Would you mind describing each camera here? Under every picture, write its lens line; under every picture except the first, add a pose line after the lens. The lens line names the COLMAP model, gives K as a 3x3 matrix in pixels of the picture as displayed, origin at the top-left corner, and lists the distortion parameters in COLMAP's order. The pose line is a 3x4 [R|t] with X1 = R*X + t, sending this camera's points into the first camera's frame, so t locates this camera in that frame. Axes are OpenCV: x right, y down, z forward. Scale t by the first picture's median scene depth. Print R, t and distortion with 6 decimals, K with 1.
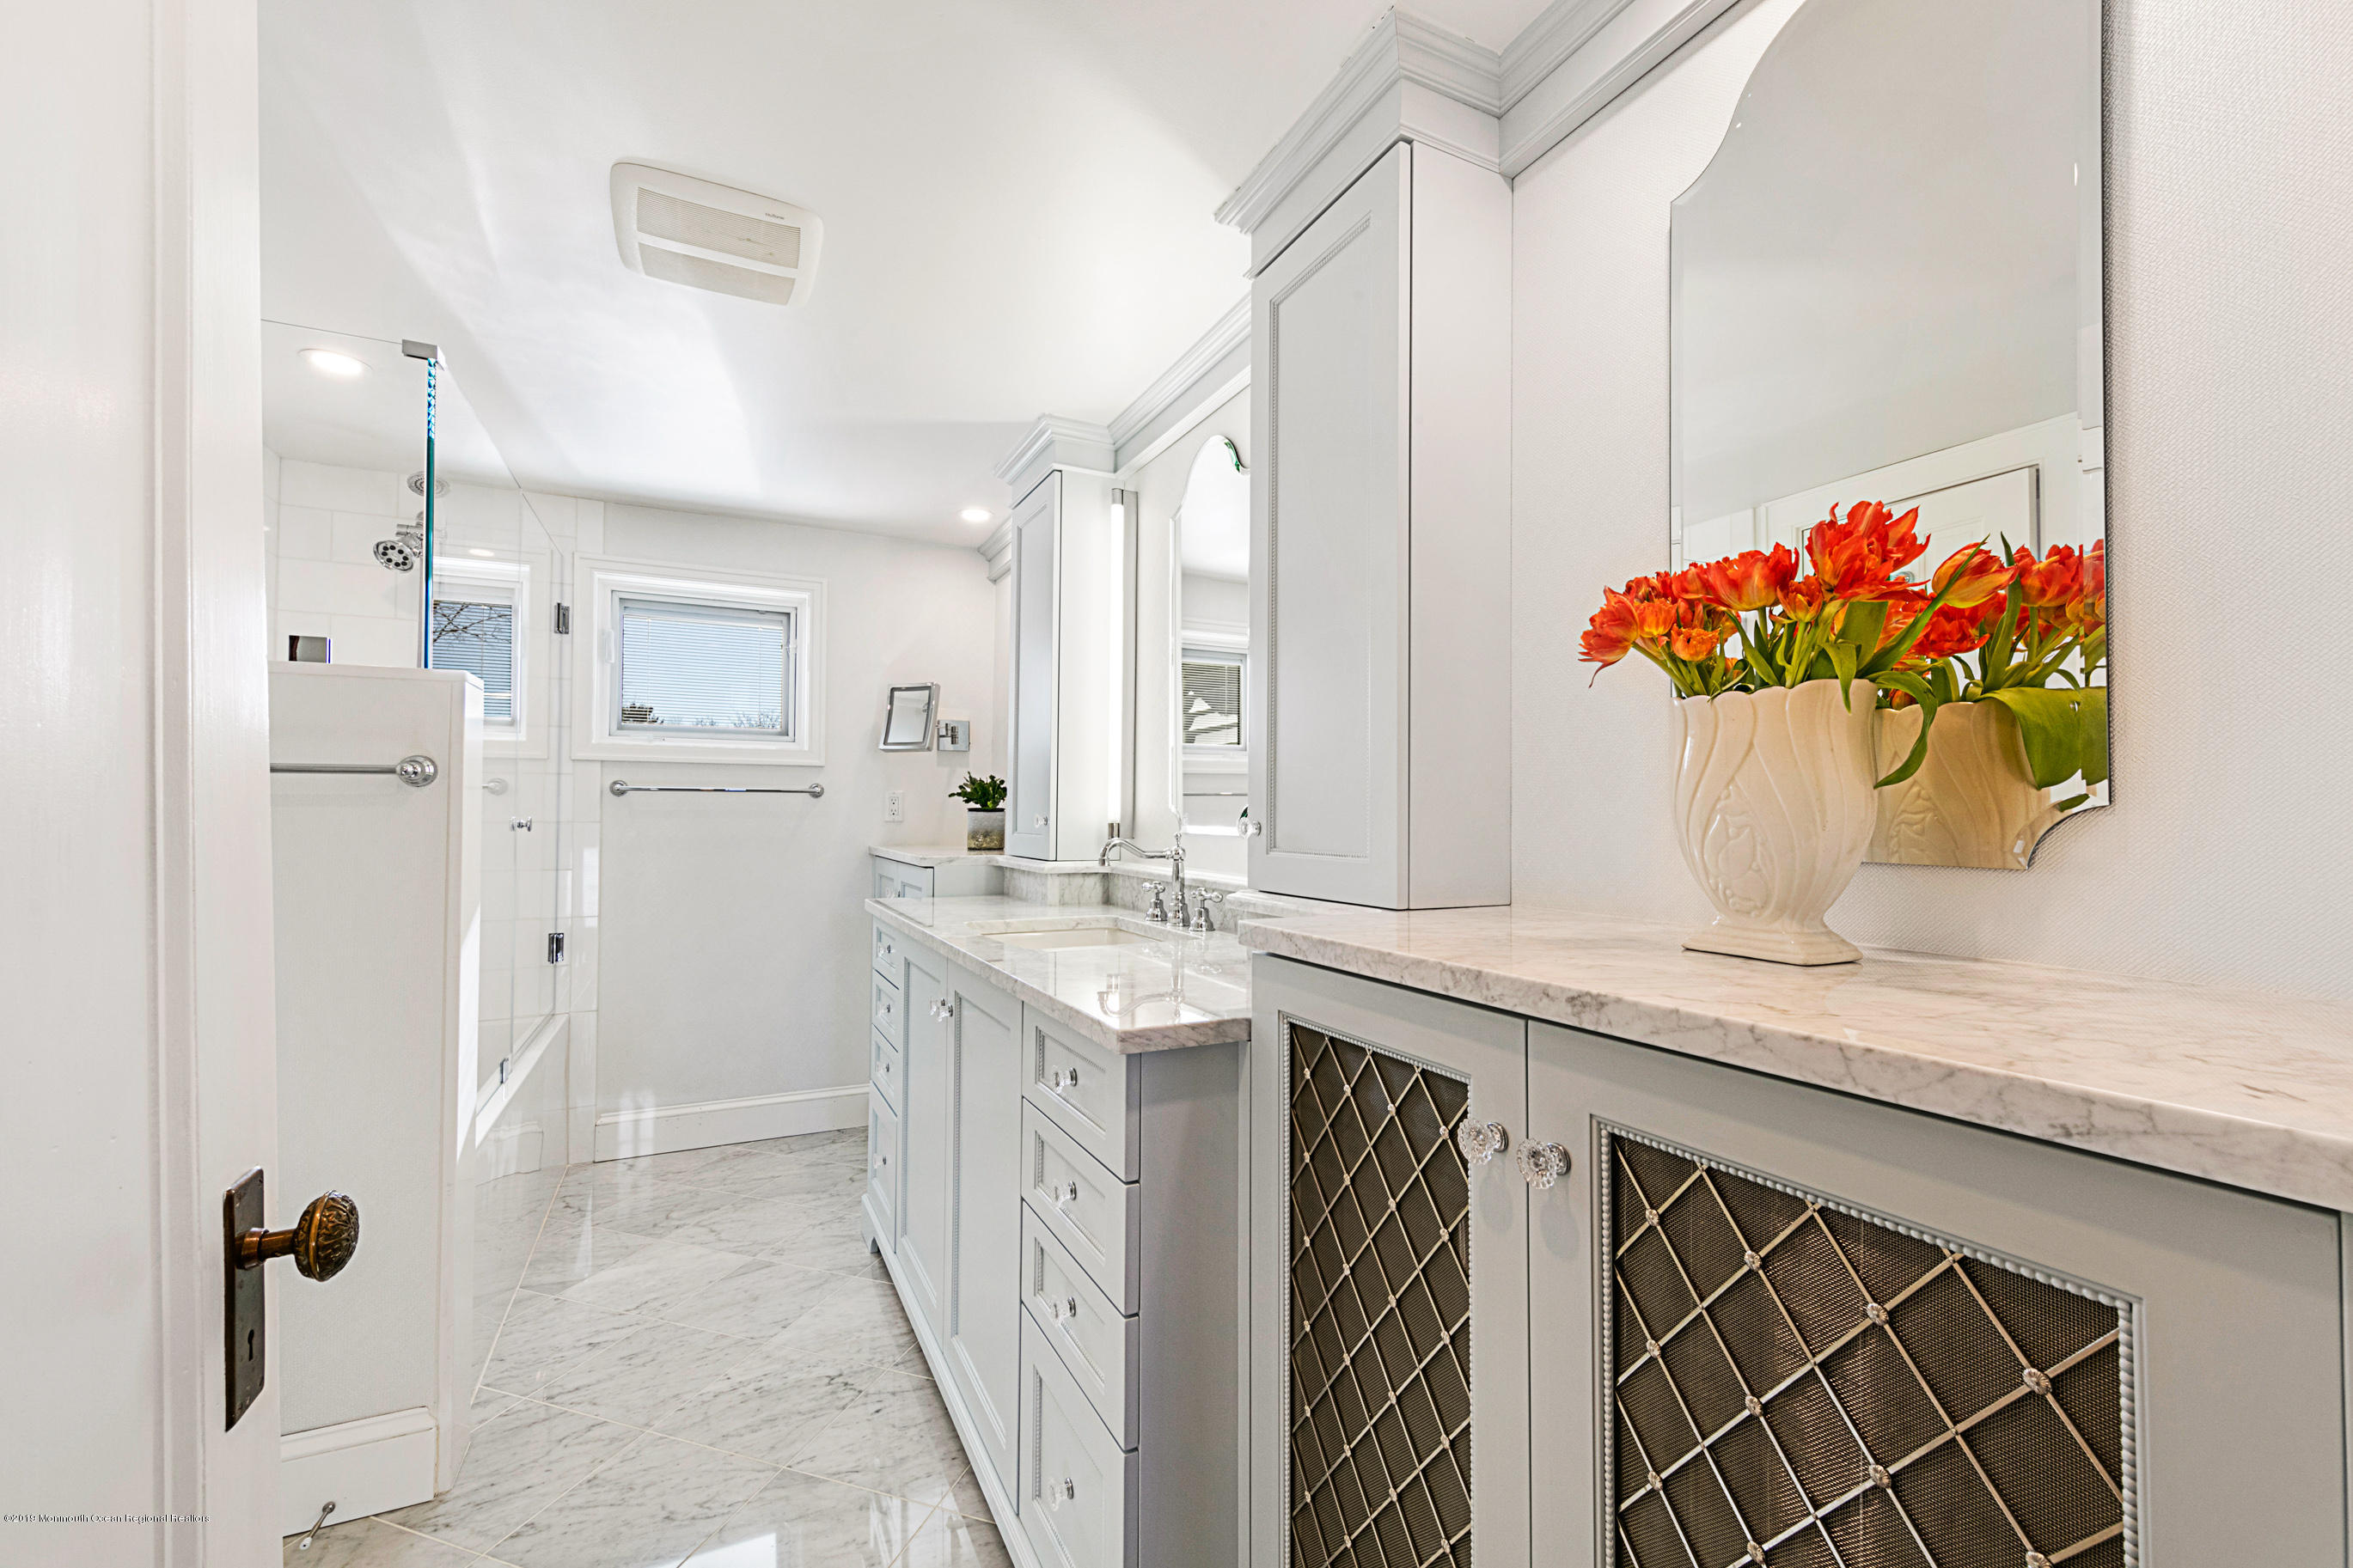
lens RADIAL K [[944.4, 0, 1176.5], [0, 944.4, 784.0], [0, 0, 1]] dist [0.006791, 0.000097]
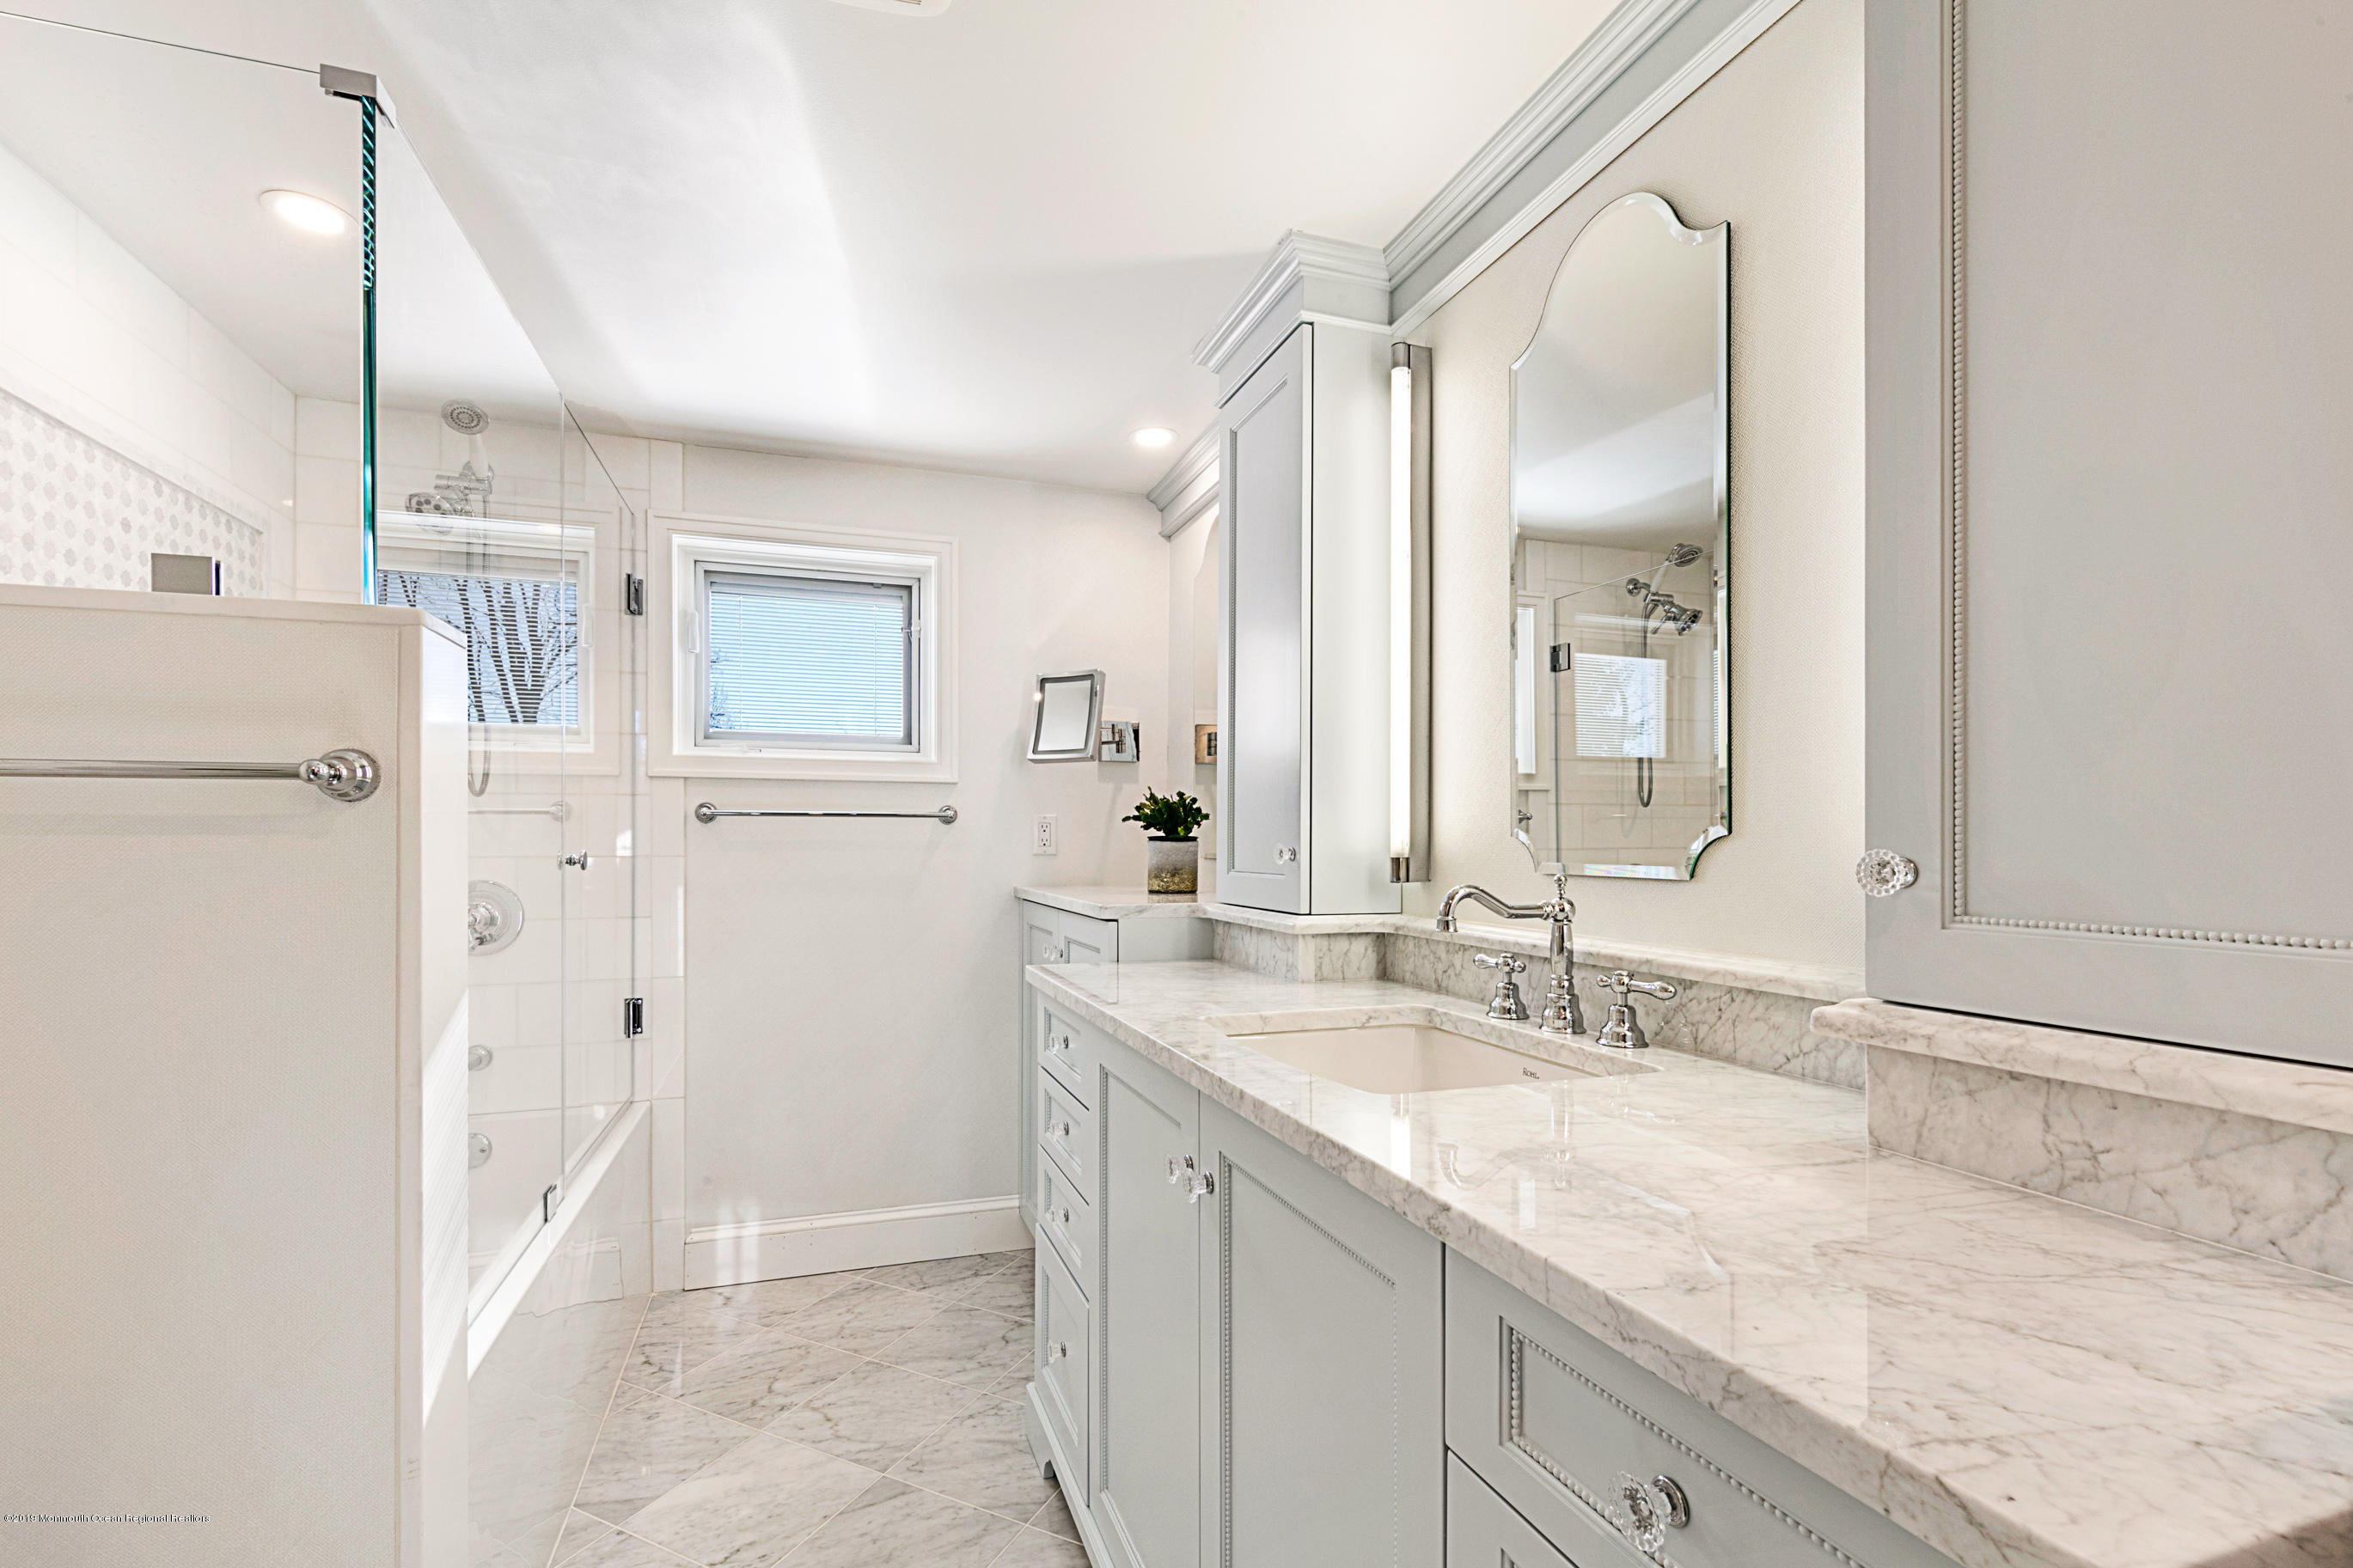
lens RADIAL K [[1019.8, 0, 1168.8], [0, 1019.8, 828.5], [0, 0, 1]] dist [0.001652, 0.000155]
pose [[0.991597, -0.005684, -0.129241, -0.119217], [0.007857, 0.999836, 0.016313, 0.007649], [0.129127, -0.017192, 0.991479, 0.250252]]
